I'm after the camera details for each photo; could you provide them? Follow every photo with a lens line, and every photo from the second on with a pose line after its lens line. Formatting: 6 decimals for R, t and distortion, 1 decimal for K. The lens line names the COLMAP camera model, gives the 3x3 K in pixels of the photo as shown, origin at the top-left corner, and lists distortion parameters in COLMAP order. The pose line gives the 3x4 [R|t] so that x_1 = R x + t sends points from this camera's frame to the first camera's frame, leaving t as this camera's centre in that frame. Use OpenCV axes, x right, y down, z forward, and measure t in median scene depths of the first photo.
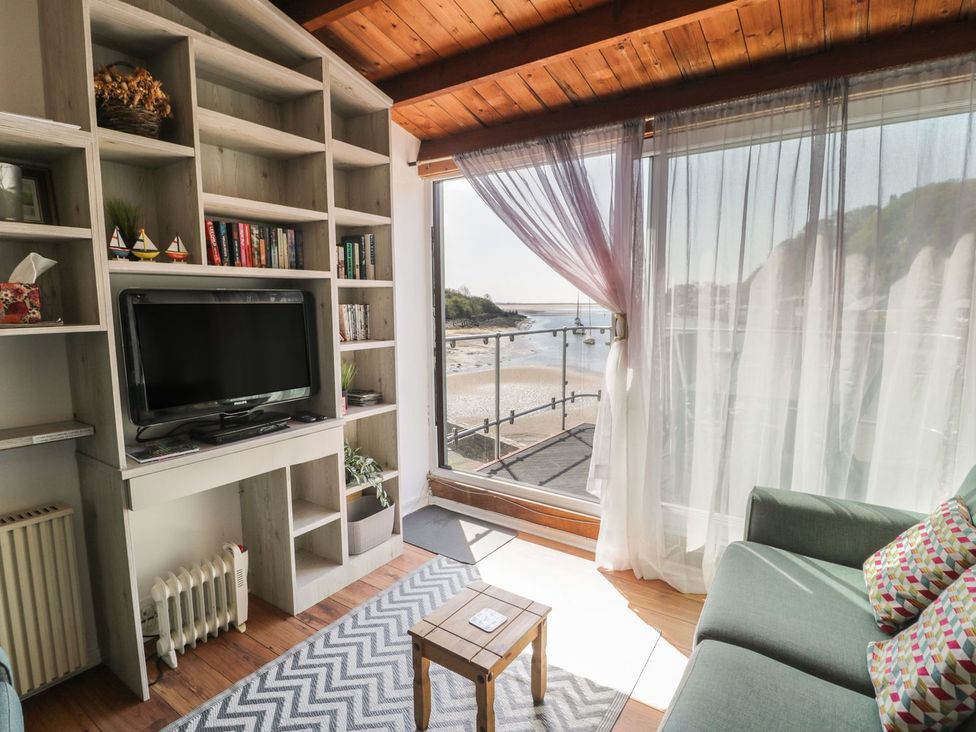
lens RADIAL K [[529.1, 0, 483.6], [0, 529.1, 360.9], [0, 0, 1]] dist [0.002082, -0.012776]
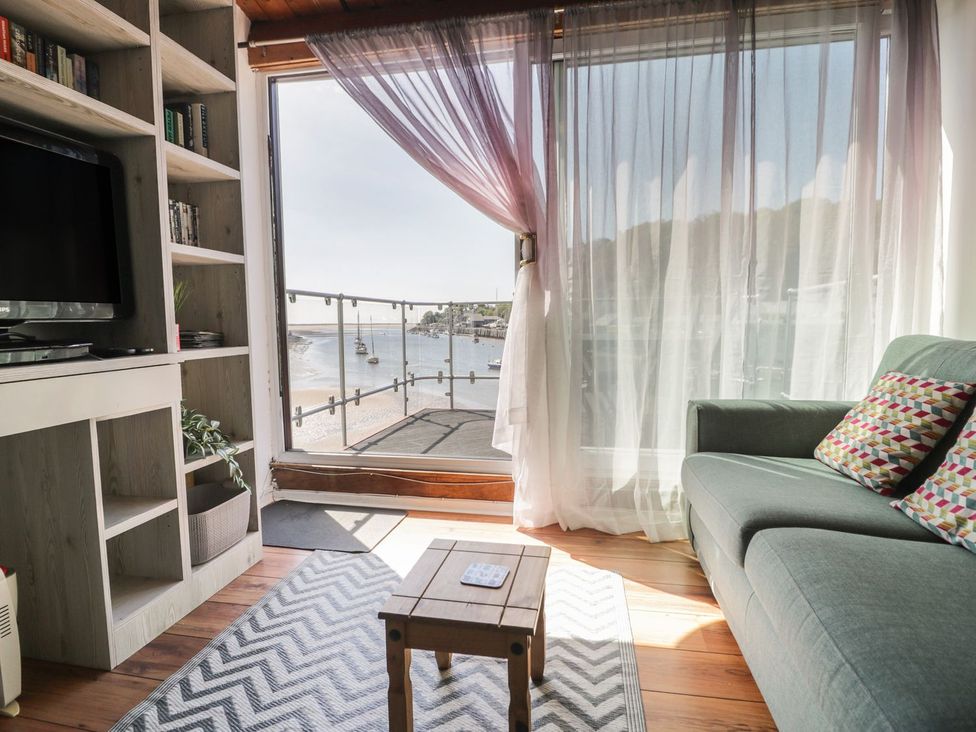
lens RADIAL K [[538.2, 0, 488.0], [0, 538.2, 366.0], [0, 0, 1]] dist [0.003271, -0.016505]
pose [[0.912394, -0.036758, 0.407659, -0.179397], [0.051359, 0.998369, -0.024927, 0.153098], [-0.406078, 0.043680, 0.912794, 0.221724]]
